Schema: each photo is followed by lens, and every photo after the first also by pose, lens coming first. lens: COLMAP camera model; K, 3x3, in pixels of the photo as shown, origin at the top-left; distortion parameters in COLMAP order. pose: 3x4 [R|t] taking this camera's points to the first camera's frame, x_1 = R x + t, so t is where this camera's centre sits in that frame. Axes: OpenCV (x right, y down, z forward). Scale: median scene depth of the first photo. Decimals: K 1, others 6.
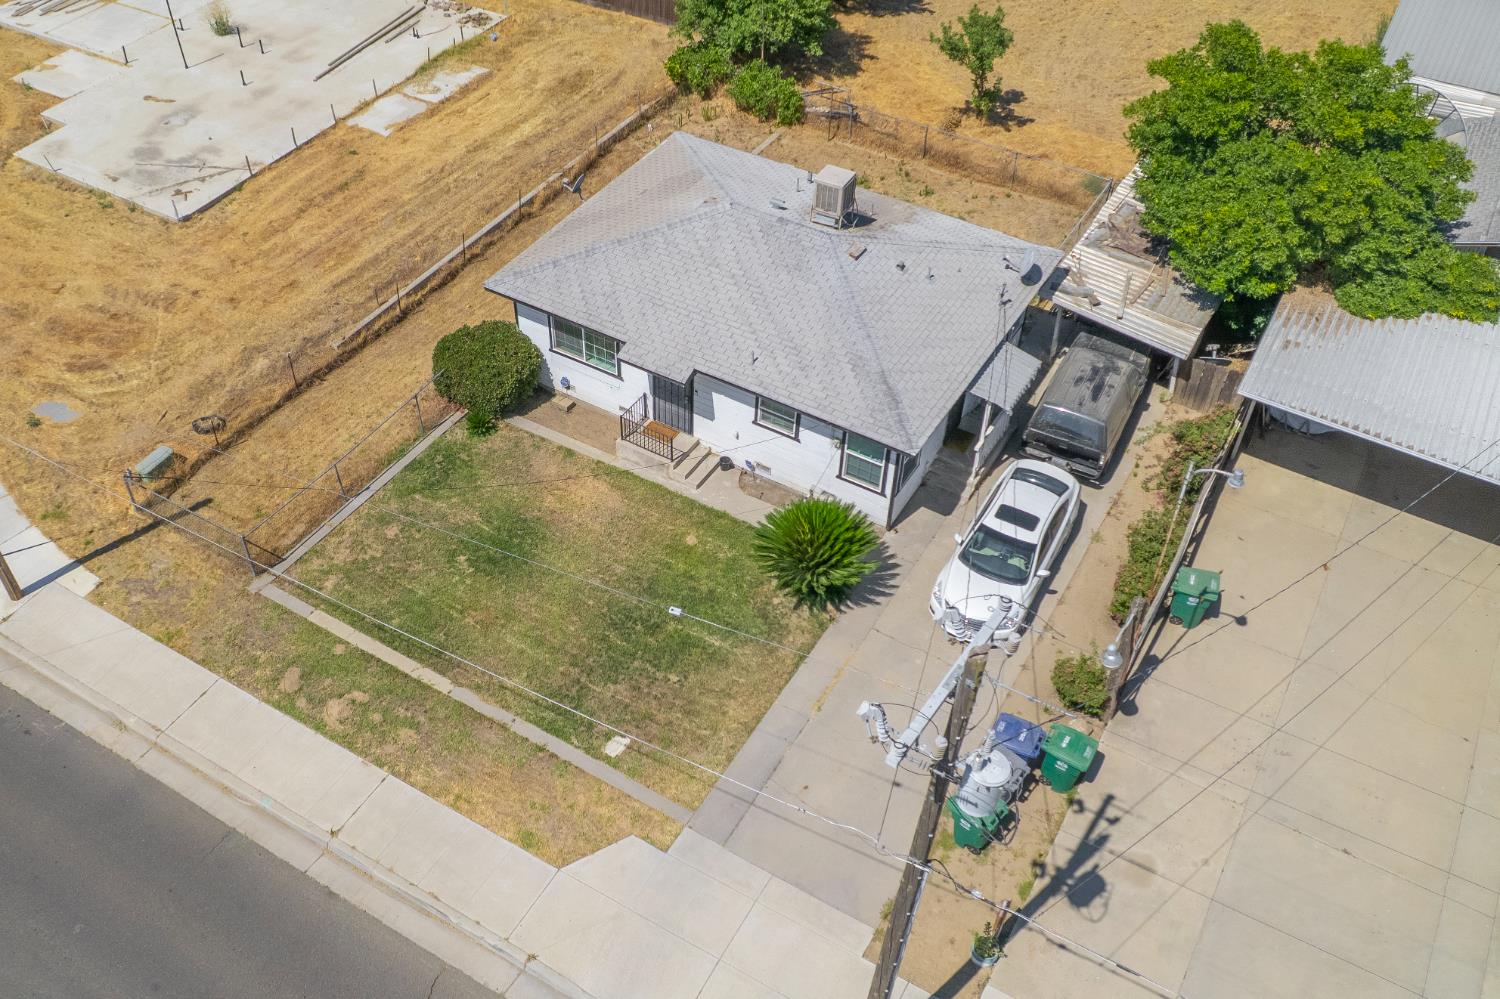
lens RADIAL K [[1267.0, 0, 684.3], [0, 1267.0, 562.2], [0, 0, 1]] dist [-0.002235, -0.100537]
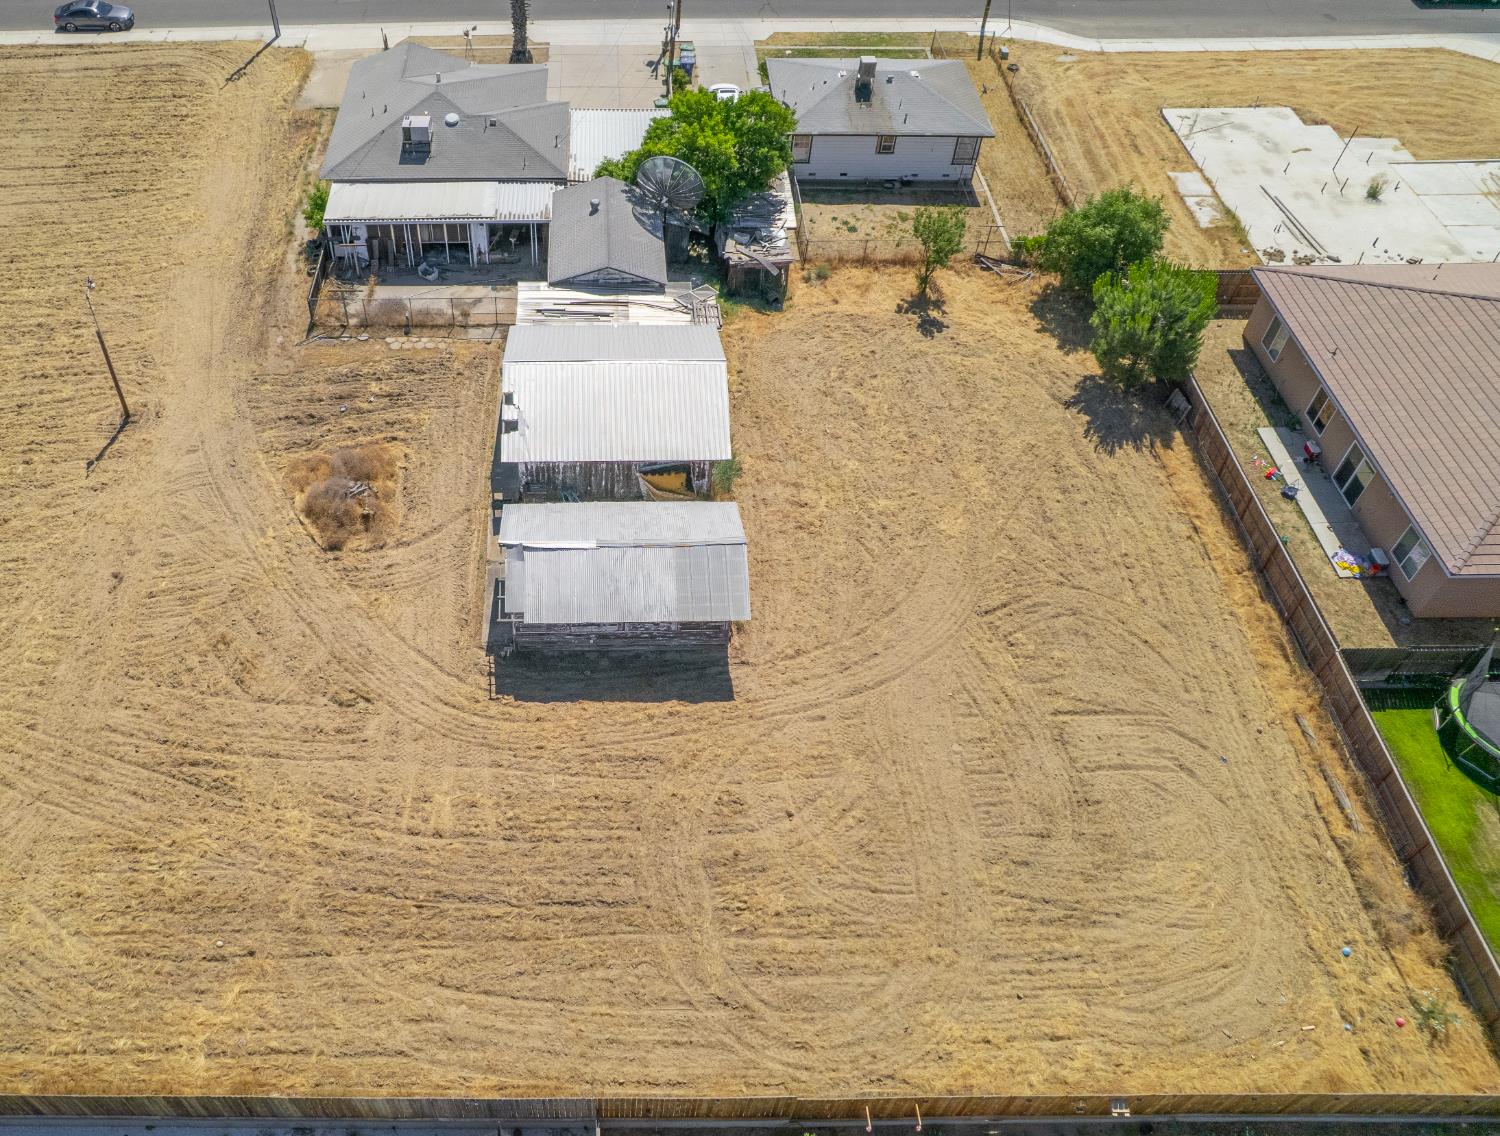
lens RADIAL K [[1181.0, 0, 574.1], [0, 1181.0, 578.3], [0, 0, 1]] dist [-0.063117, 0.046610]
pose [[-0.857920, 0.395061, -0.328481, 1.667729], [-0.364931, -0.018517, 0.930850, -2.125571], [0.361660, 0.918468, 0.160056, 1.341667]]
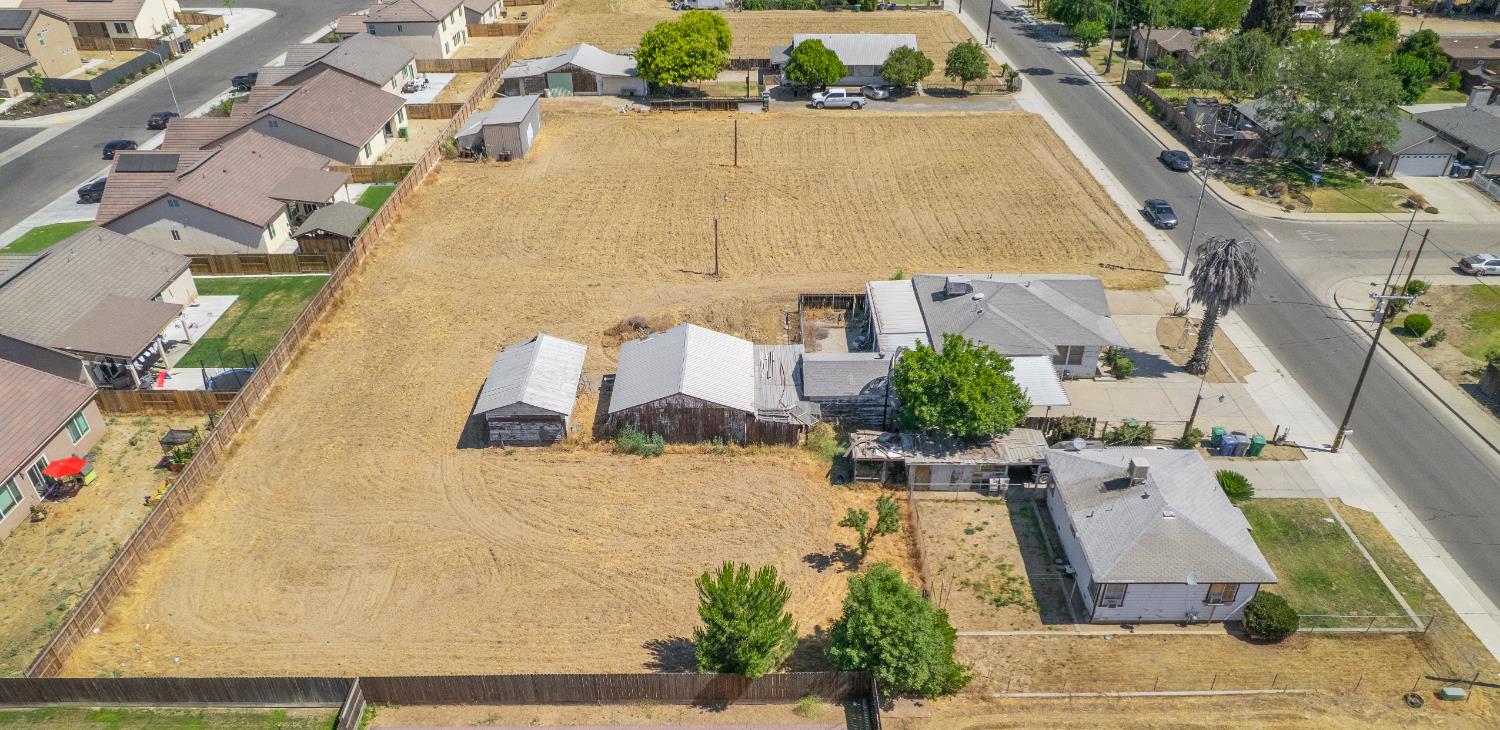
lens RADIAL K [[1052.0, 0, 750.9], [0, 1052.0, 479.1], [0, 0, 1]] dist [-0.113516, 0.112387]
pose [[-0.525062, -0.484924, 0.699399, -0.811660], [0.622105, 0.342110, 0.704234, -2.005854], [-0.580771, 0.804866, 0.122045, 1.202077]]
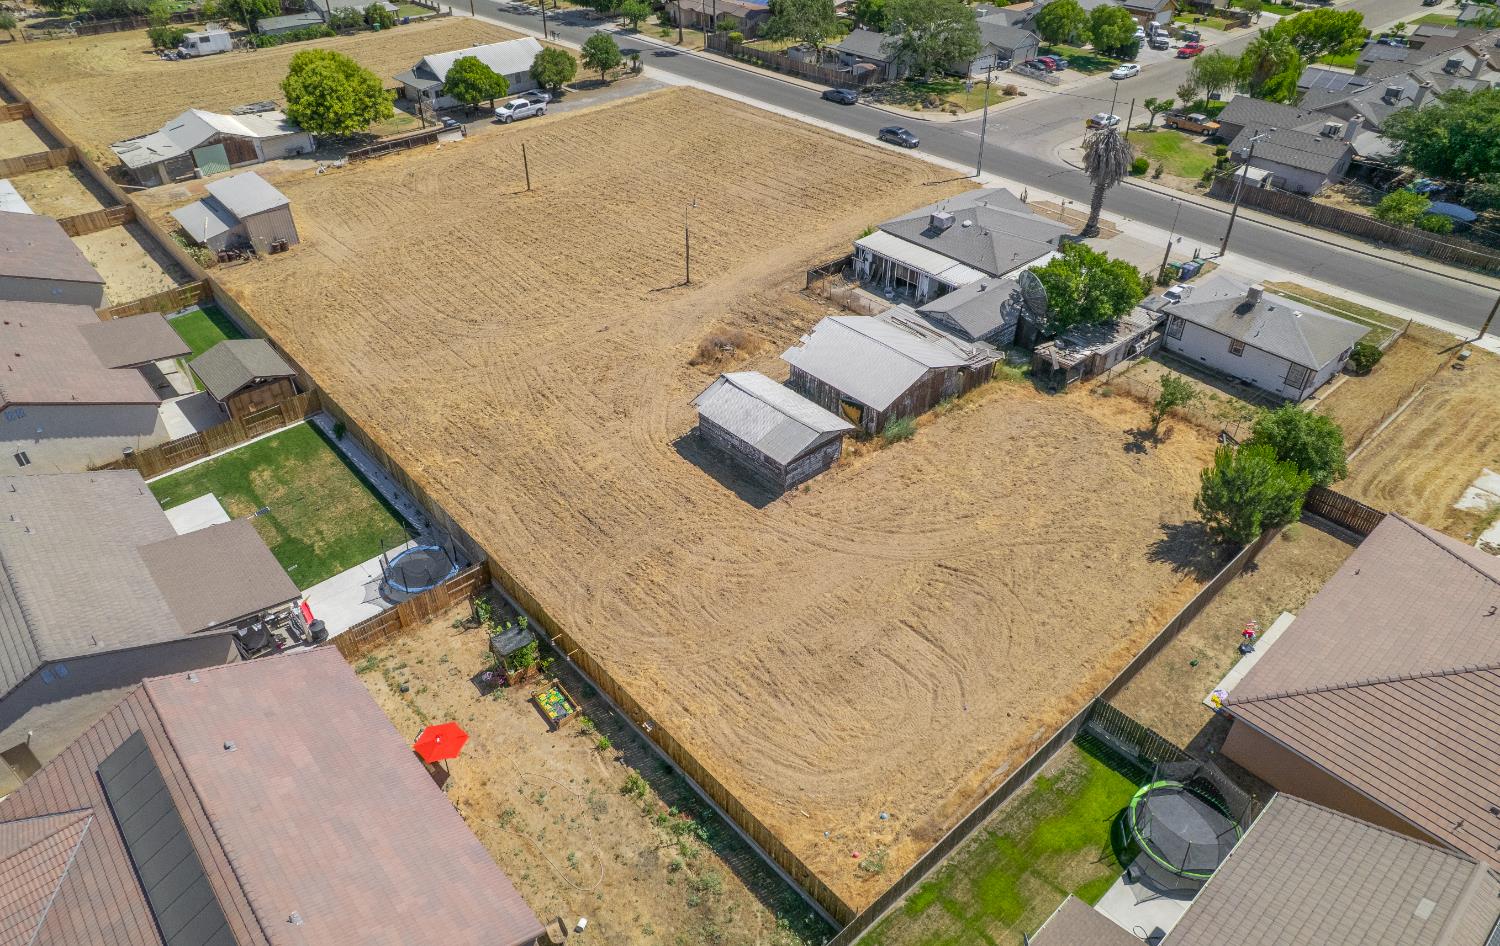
lens RADIAL K [[954.6, 0, 750.0], [0, 954.6, 473.0], [0, 0, 1]] dist [-0.055750, 0.001277]
pose [[-0.955999, -0.173742, 0.236390, 0.674598], [0.215647, 0.130140, 0.967760, -2.685619], [-0.198905, 0.976154, -0.086947, 1.875588]]
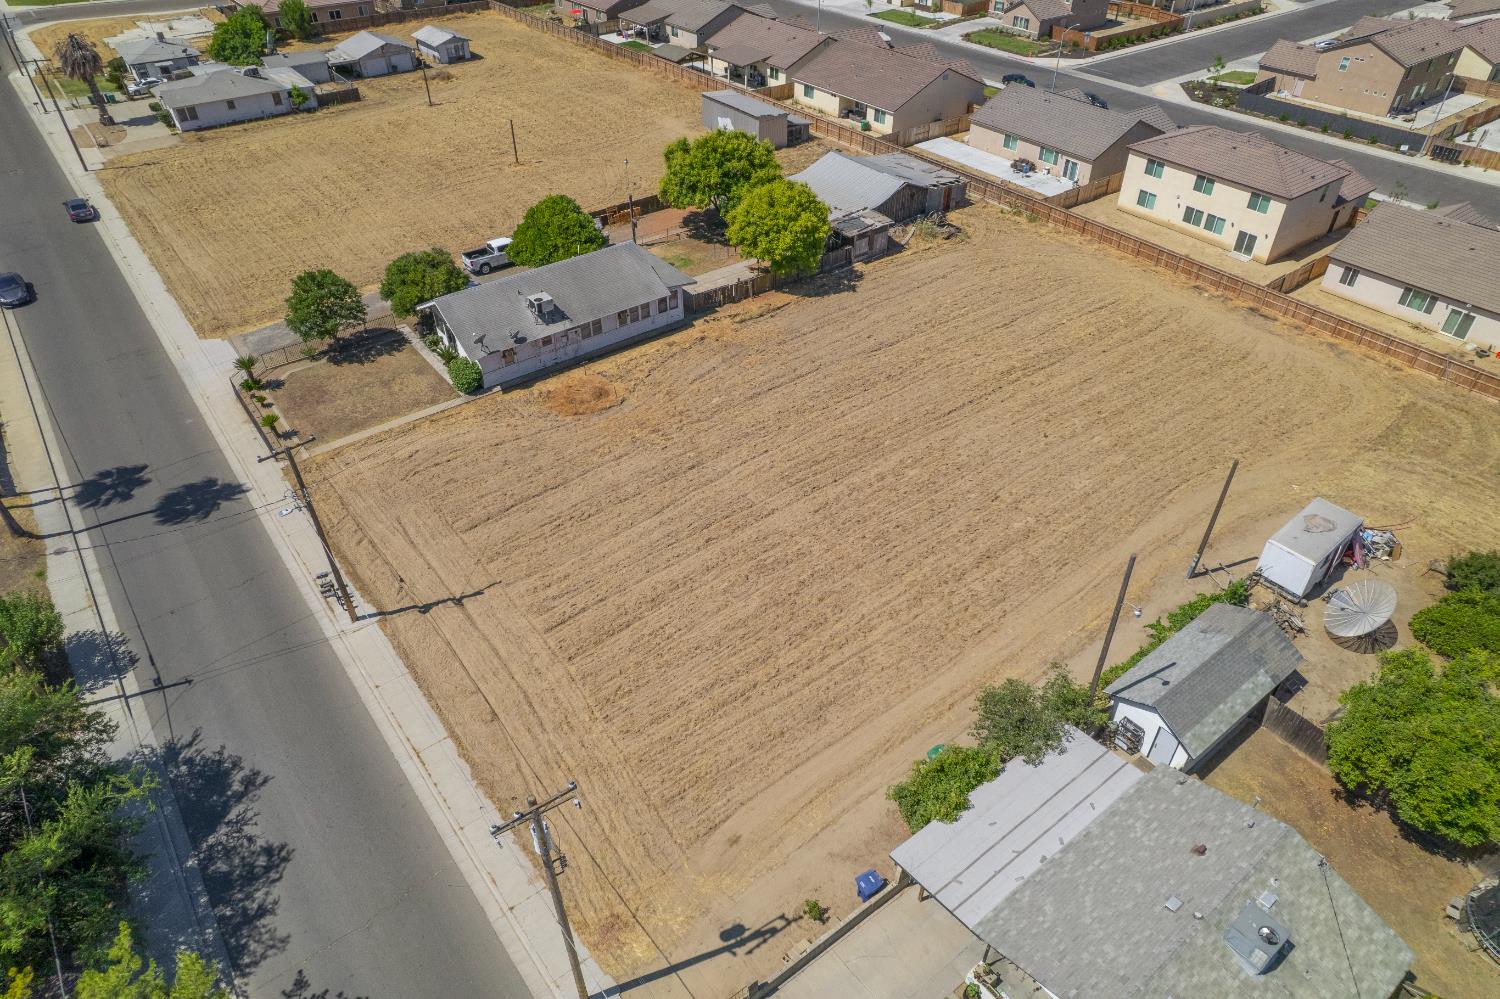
lens RADIAL K [[954.2, 0, 756.2], [0, 954.2, 503.2], [0, 0, 1]] dist [-0.067534, 0.055169]
pose [[0.930221, 0.231983, -0.284381, 4.377256], [-0.271575, 0.956314, -0.108220, 1.489944], [0.246852, 0.177899, 0.952584, -2.041360]]
